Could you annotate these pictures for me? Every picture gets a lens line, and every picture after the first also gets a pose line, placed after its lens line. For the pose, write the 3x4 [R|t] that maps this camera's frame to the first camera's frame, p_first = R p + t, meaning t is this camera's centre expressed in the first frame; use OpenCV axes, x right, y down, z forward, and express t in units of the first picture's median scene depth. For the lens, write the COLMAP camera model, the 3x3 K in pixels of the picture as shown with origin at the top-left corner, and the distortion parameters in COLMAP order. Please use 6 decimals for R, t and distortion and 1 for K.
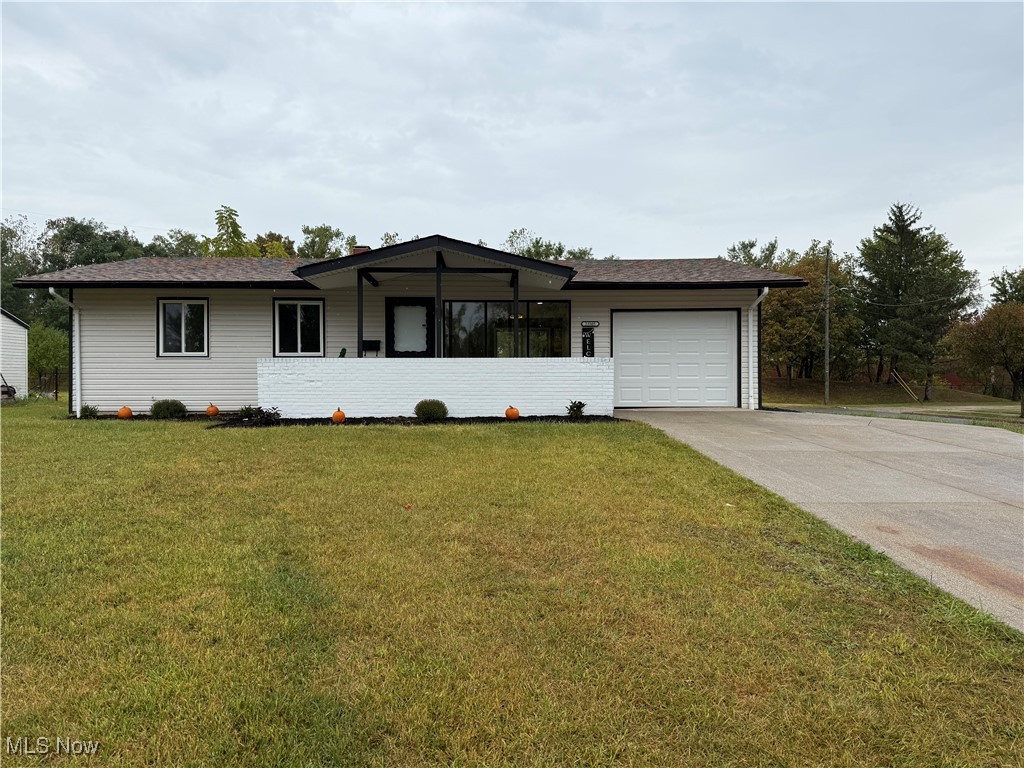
lens RADIAL K [[702.4, 0, 506.3], [0, 702.4, 379.2], [0, 0, 1]] dist [0.076059, -0.132192]
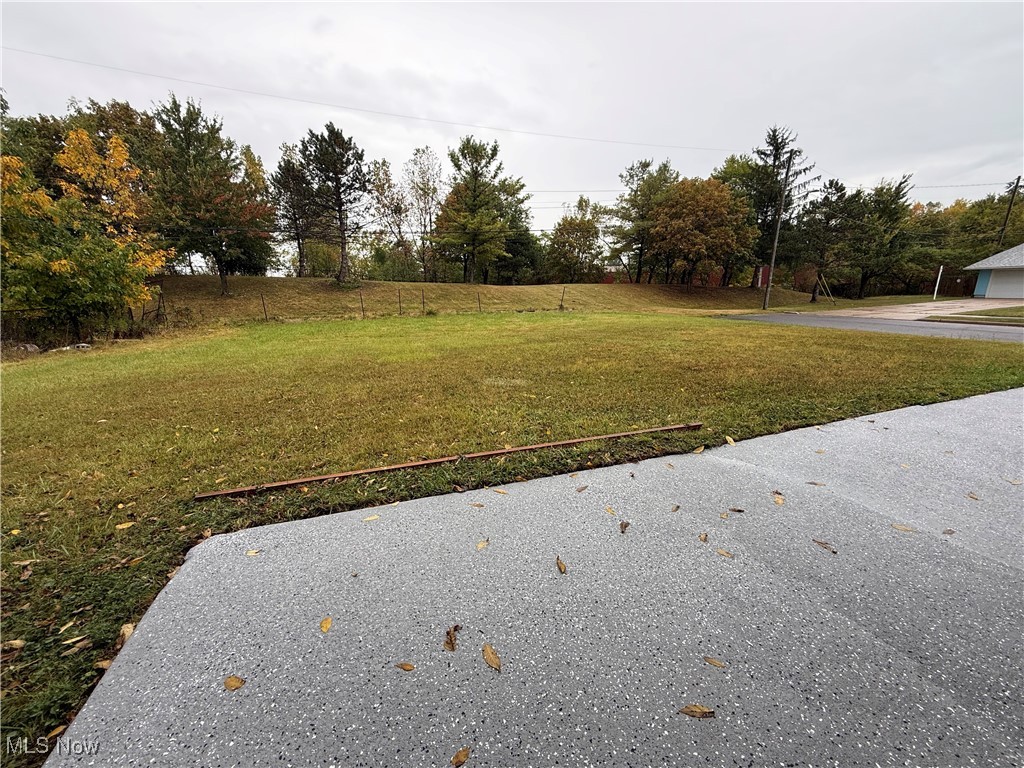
lens RADIAL K [[407.7, 0, 510.2], [0, 407.7, 383.8], [0, 0, 1]] dist [0.002188, -0.000497]
pose [[0.954553, -0.094160, 0.282777, -0.088649], [0.027185, 0.972334, 0.232006, -0.006857], [-0.296799, -0.213775, 0.930704, 0.430752]]
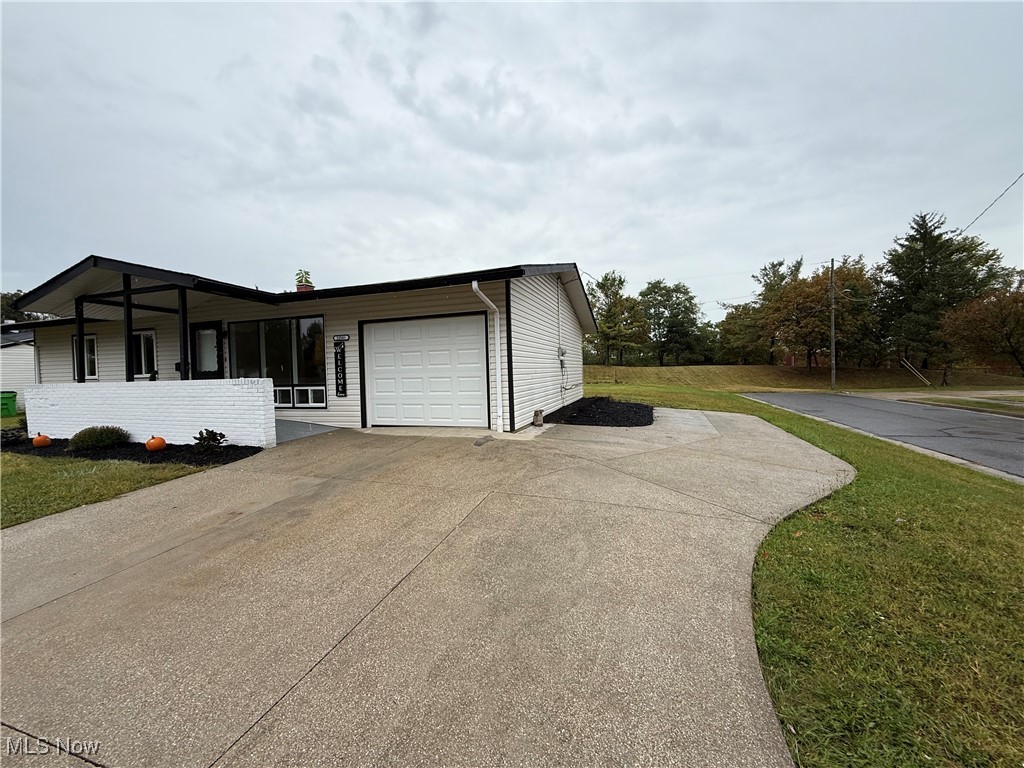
lens RADIAL K [[407.7, 0, 510.2], [0, 407.7, 383.8], [0, 0, 1]] dist [0.002188, -0.000497]
pose [[0.944811, -0.013685, -0.327331, 0.136475], [0.025006, 0.999225, 0.030402, -0.007225], [0.326662, -0.036909, 0.944420, 0.144690]]
